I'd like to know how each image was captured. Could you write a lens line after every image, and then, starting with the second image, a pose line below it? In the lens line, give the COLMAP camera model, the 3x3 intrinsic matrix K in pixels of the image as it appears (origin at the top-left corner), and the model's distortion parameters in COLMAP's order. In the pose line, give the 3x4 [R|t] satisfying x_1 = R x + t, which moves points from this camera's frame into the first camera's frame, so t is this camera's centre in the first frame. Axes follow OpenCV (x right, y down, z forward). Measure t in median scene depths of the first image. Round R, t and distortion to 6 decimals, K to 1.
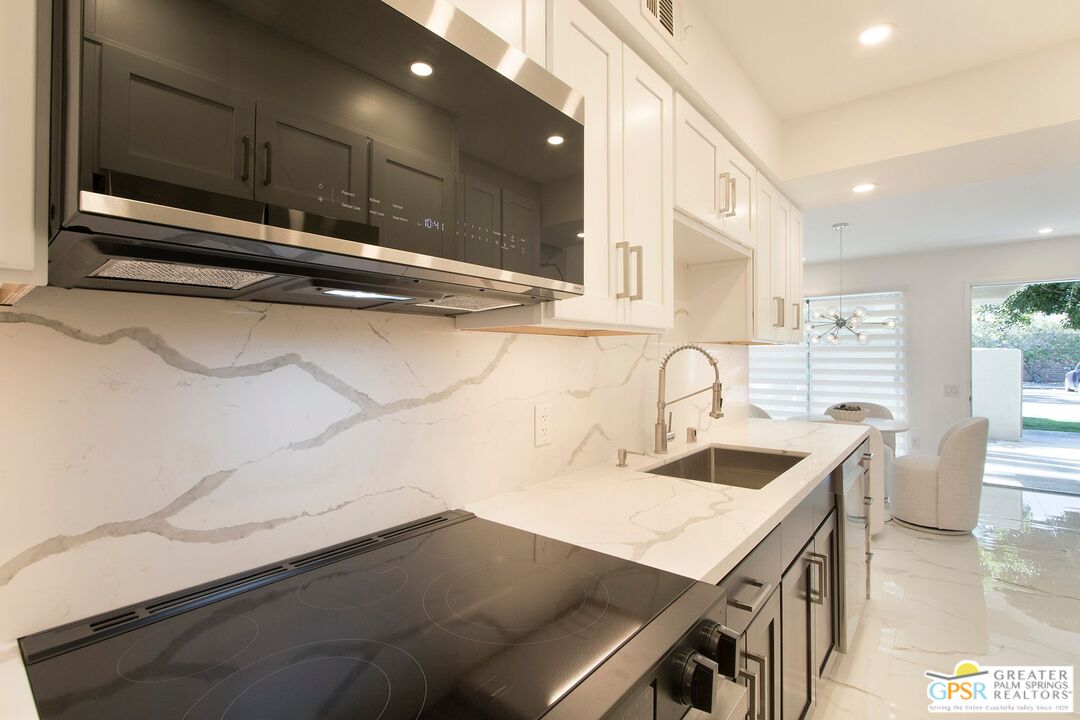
lens RADIAL K [[502.3, 0, 540.0], [0, 502.3, 356.8], [0, 0, 1]] dist [0.001495, 0.000502]
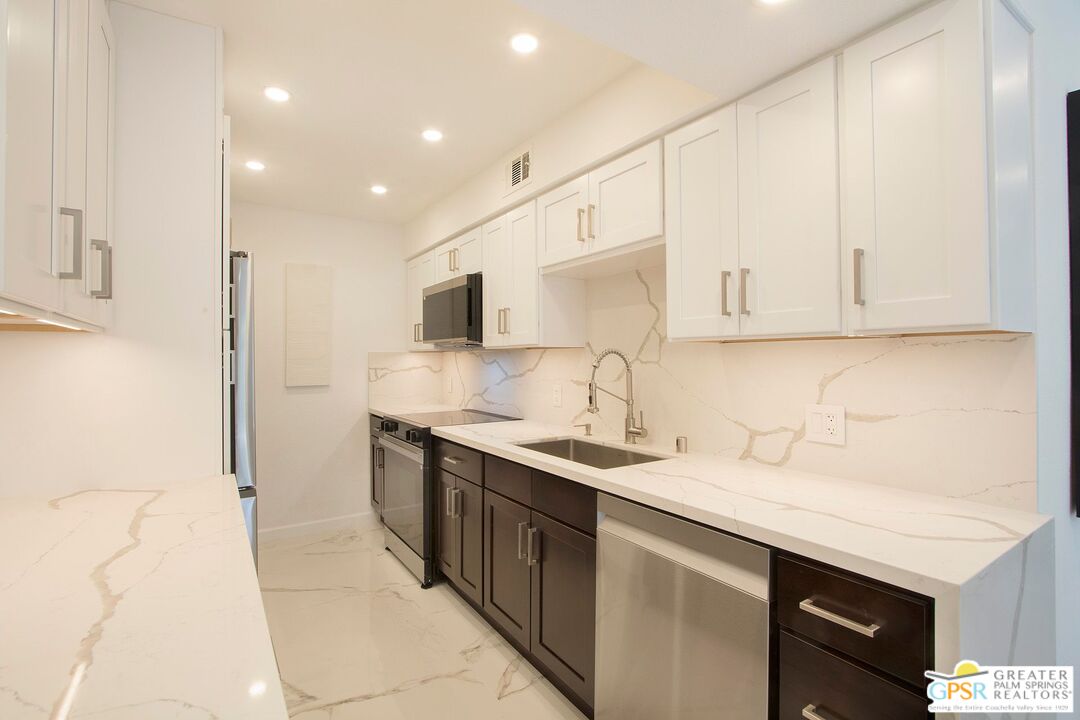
lens RADIAL K [[500.0, 0, 538.4], [0, 500.0, 354.7], [0, 0, 1]] dist [-0.000242, -0.000391]
pose [[-0.304692, -0.004325, -0.952441, 2.080545], [0.006038, 0.999961, -0.006472, -0.010156], [0.952432, -0.007723, -0.304654, 1.714777]]
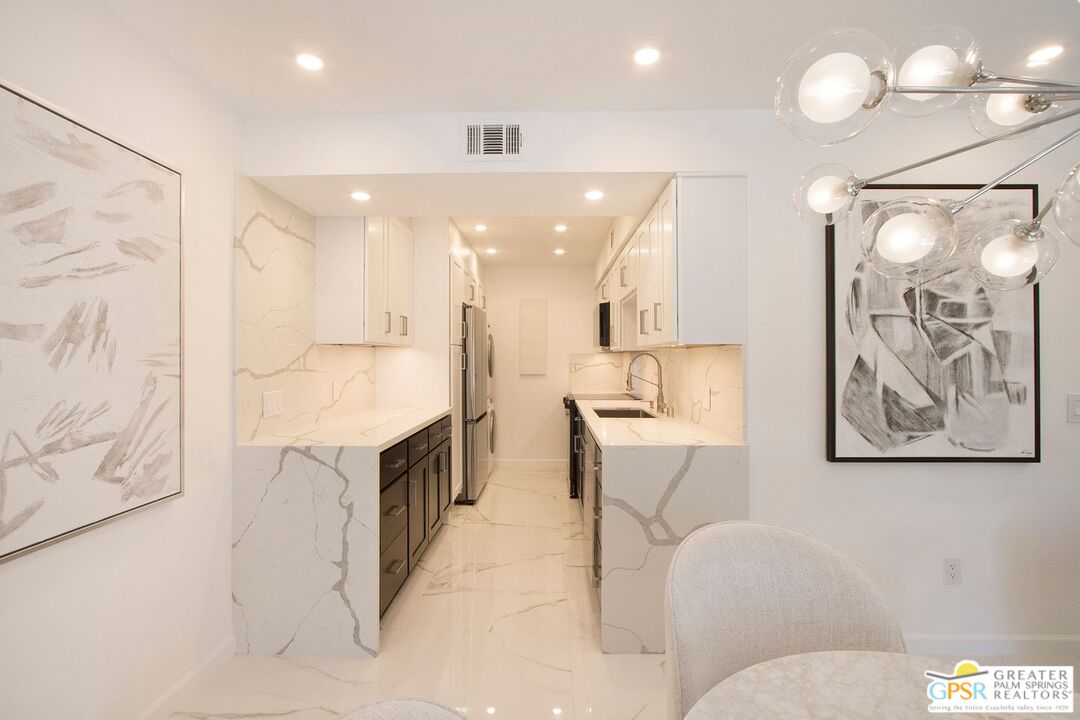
lens RADIAL K [[500.0, 0, 537.6], [0, 500.0, 359.3], [0, 0, 1]] dist [-0.000242, -0.000391]
pose [[-0.792431, 0.003319, -0.609953, 2.511513], [0.003232, 0.999994, 0.001243, -0.003268], [0.609954, -0.000987, -0.792436, 3.266756]]
